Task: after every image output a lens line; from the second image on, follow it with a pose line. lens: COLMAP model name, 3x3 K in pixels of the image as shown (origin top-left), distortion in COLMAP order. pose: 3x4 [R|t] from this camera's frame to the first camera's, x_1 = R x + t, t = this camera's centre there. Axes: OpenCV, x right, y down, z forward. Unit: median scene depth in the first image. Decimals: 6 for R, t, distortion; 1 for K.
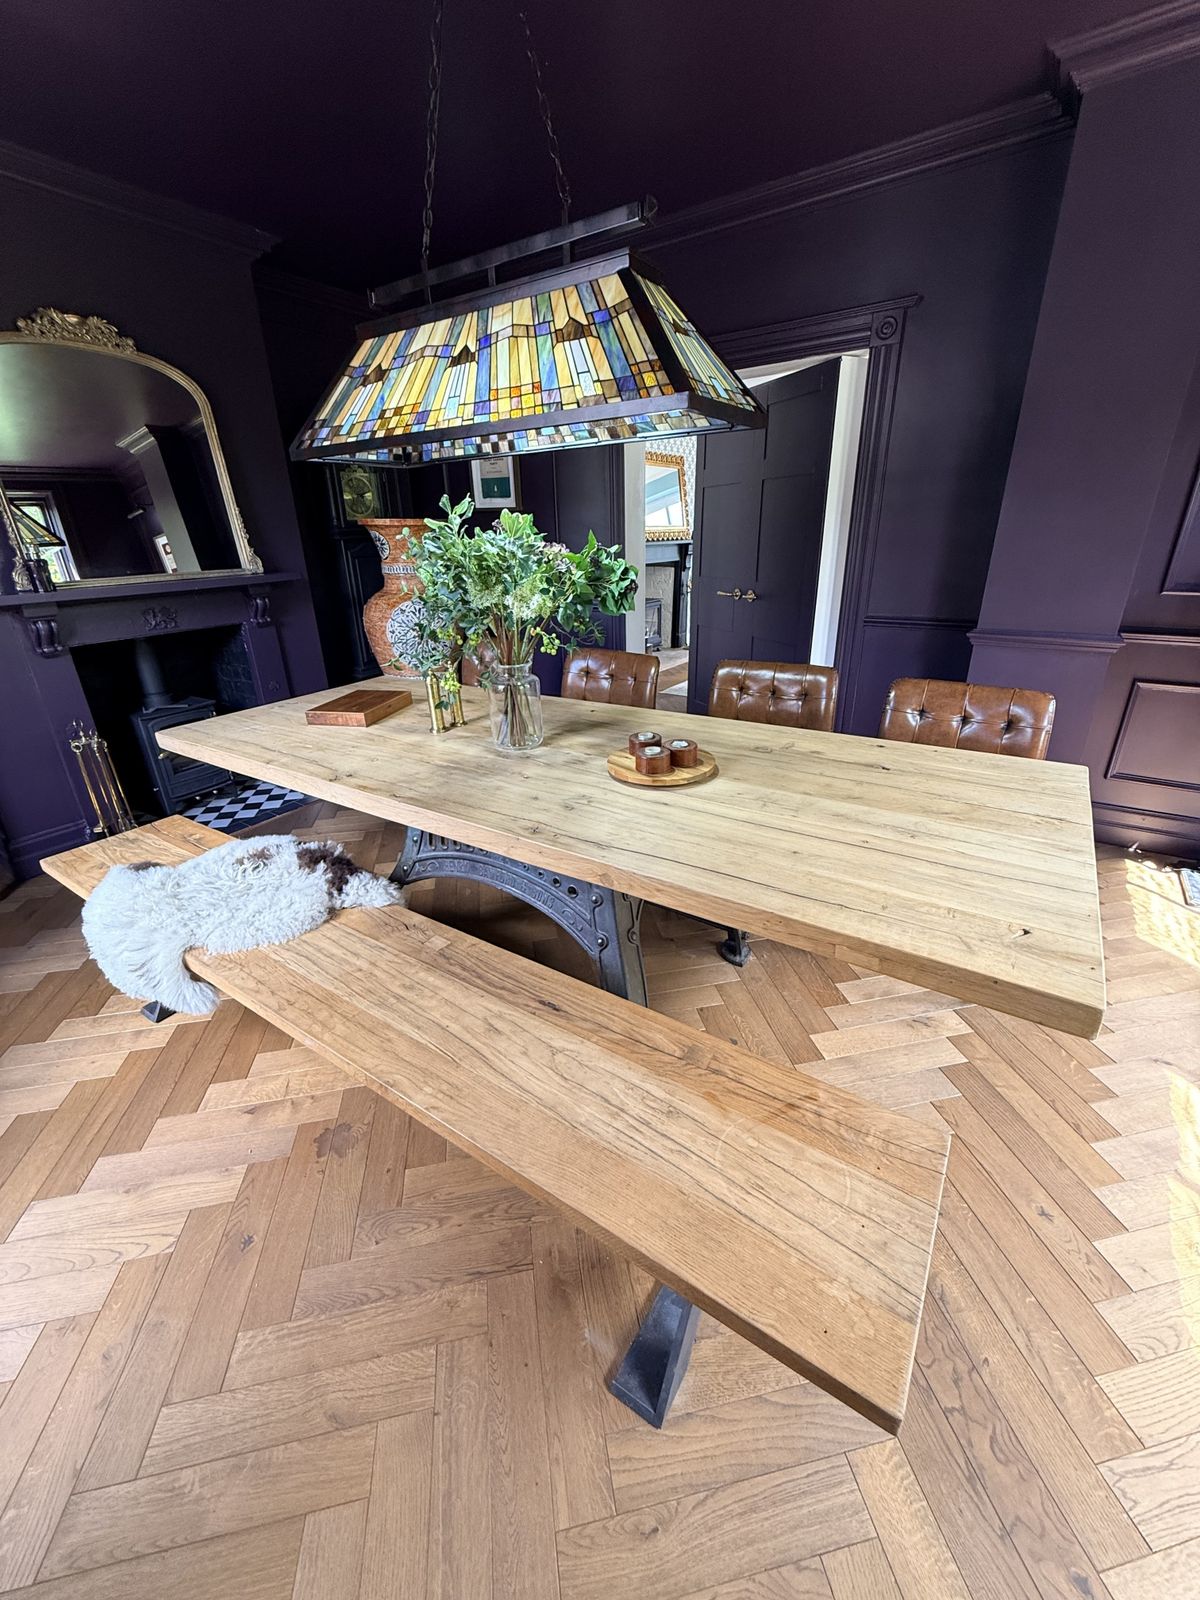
lens RADIAL K [[632.7, 0, 599.6], [0, 632.7, 797.0], [0, 0, 1]] dist [-0.001263, 0.000403]
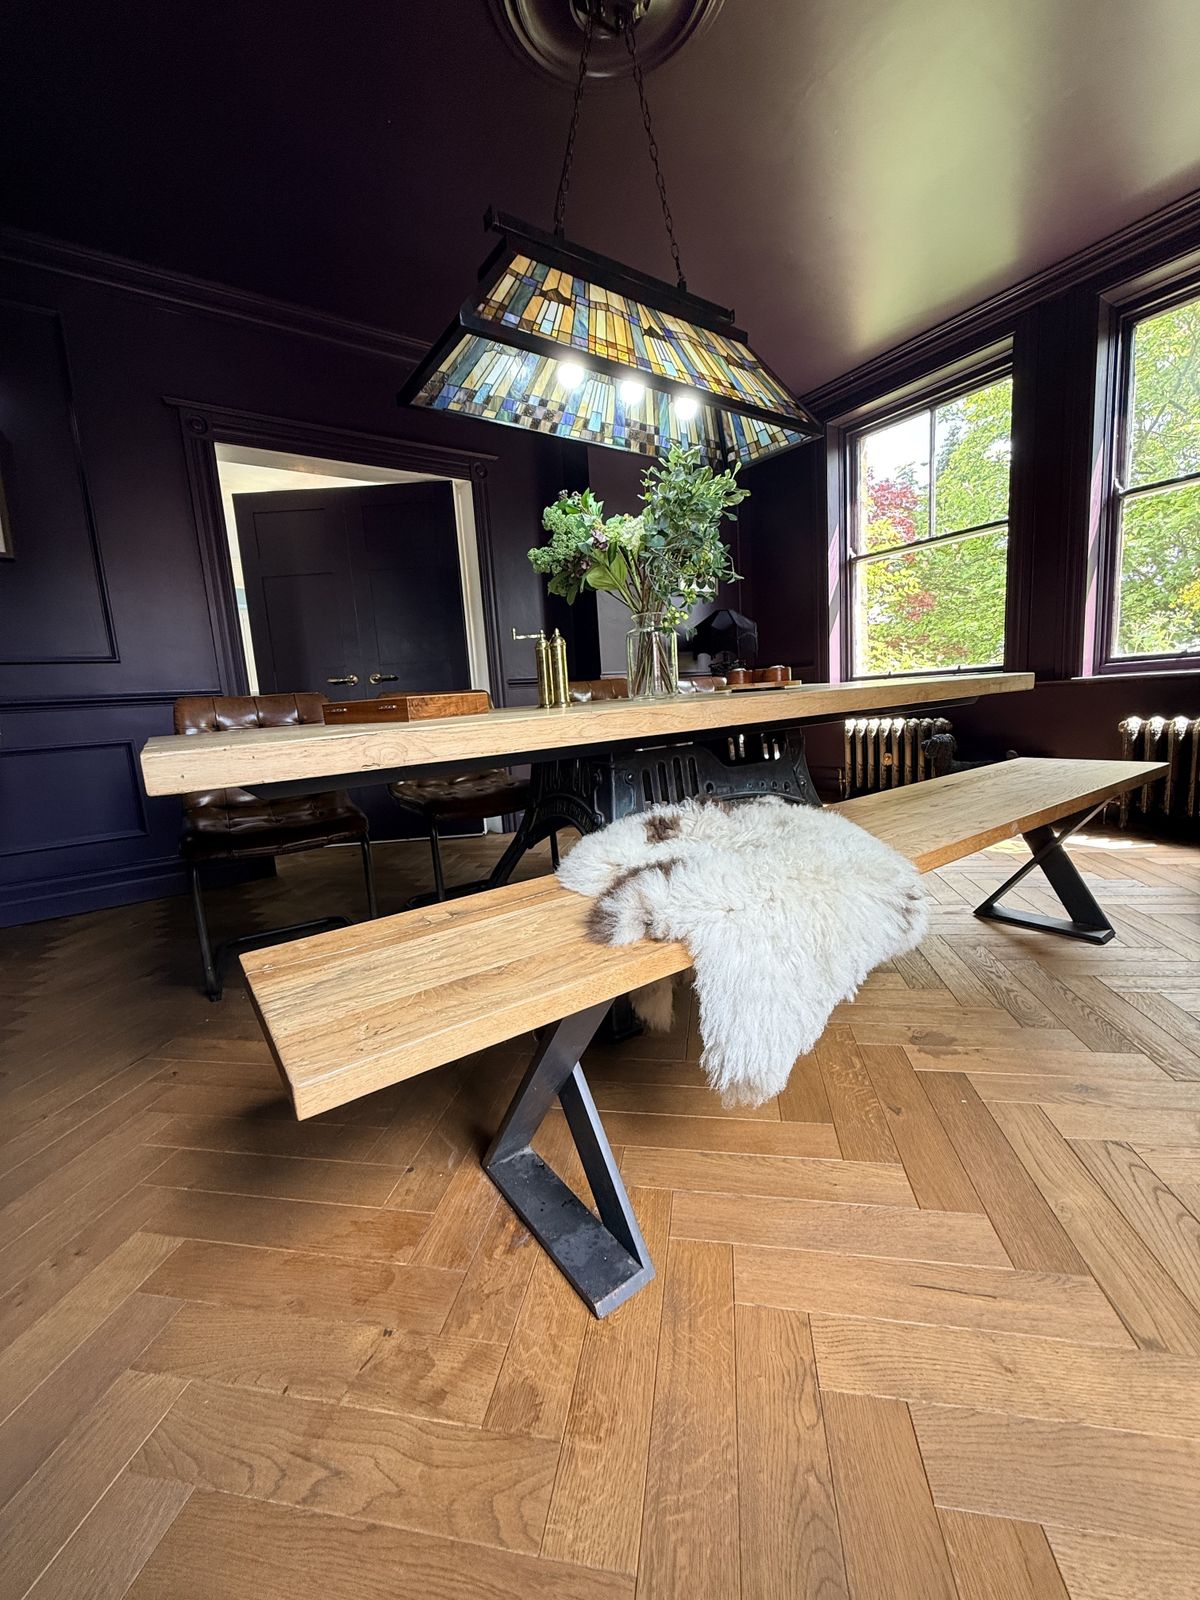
lens RADIAL K [[632.7, 0, 599.6], [0, 632.7, 797.0], [0, 0, 1]] dist [-0.001263, 0.000403]
pose [[0.362936, -0.137674, 0.921587, -1.319773], [0.413163, 0.910265, -0.026728, 0.057886], [-0.835209, 0.390466, 0.387249, 0.891423]]
